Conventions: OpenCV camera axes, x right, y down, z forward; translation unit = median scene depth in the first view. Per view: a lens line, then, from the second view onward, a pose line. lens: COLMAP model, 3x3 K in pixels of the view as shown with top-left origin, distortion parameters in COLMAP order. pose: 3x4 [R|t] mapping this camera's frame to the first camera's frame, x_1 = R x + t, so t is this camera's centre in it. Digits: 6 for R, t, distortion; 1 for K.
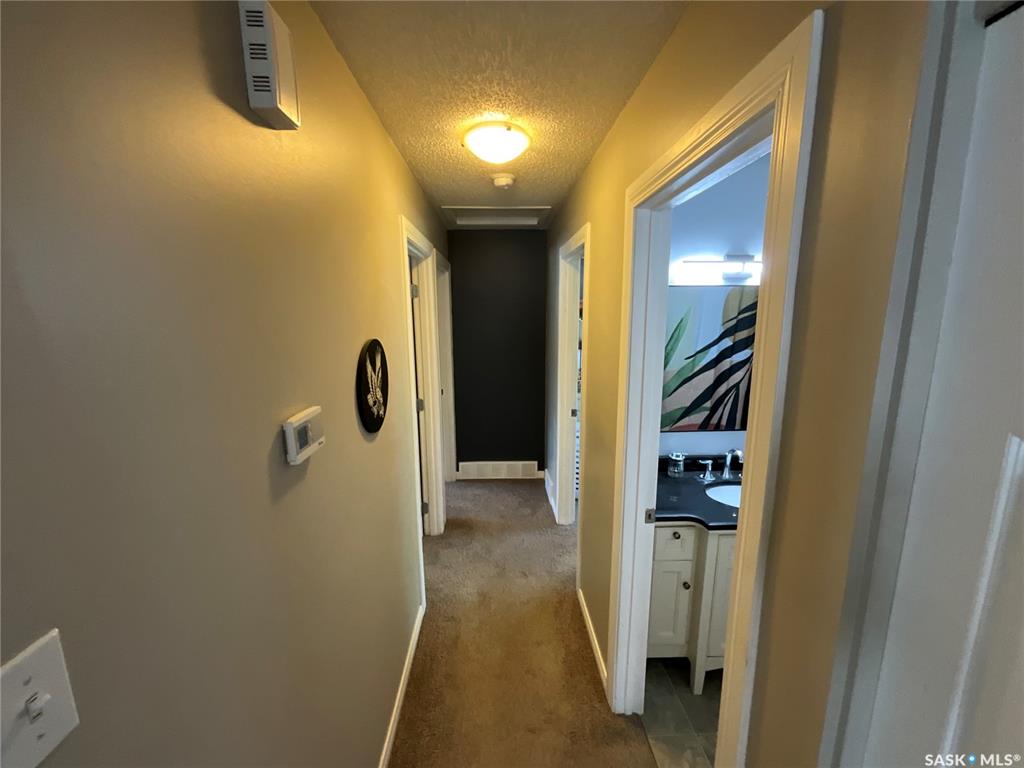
lens RADIAL K [[416.1, 0, 515.0], [0, 416.1, 385.5], [0, 0, 1]] dist [-0.005456, 0.001784]
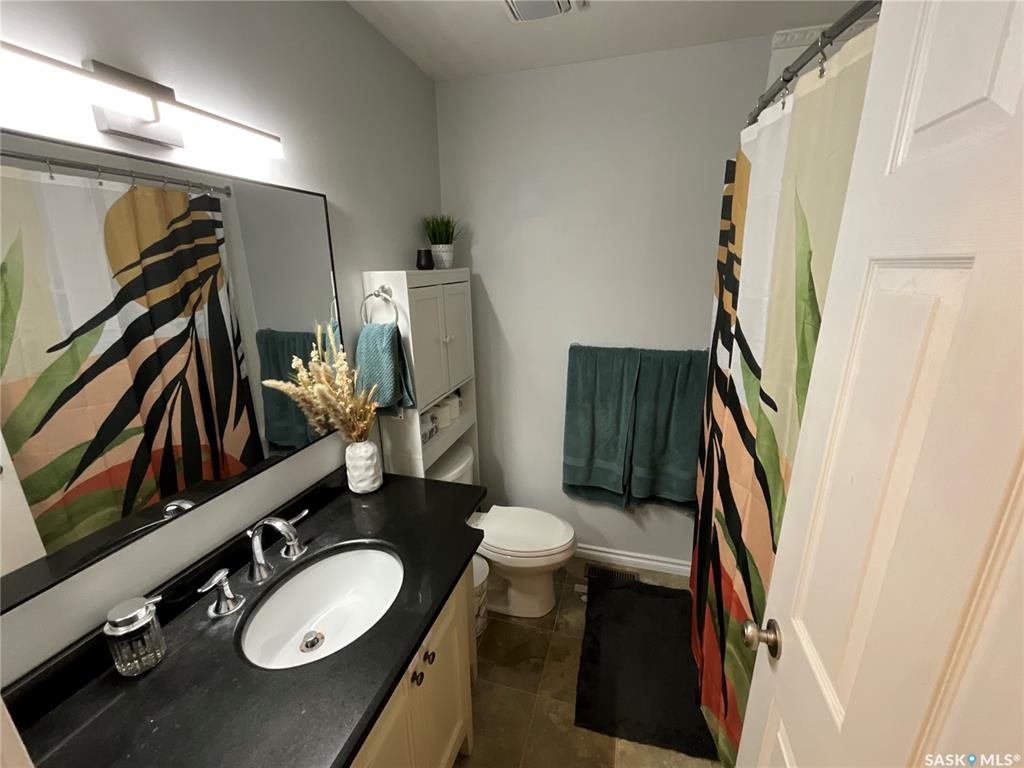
lens RADIAL K [[416.1, 0, 519.0], [0, 416.1, 382.9], [0, 0, 1]] dist [-0.005456, 0.001784]
pose [[0.316077, -0.259180, 0.912645, 0.133766], [0.179309, 0.960944, 0.210796, -0.032174], [-0.931635, 0.097017, 0.350205, 0.325667]]
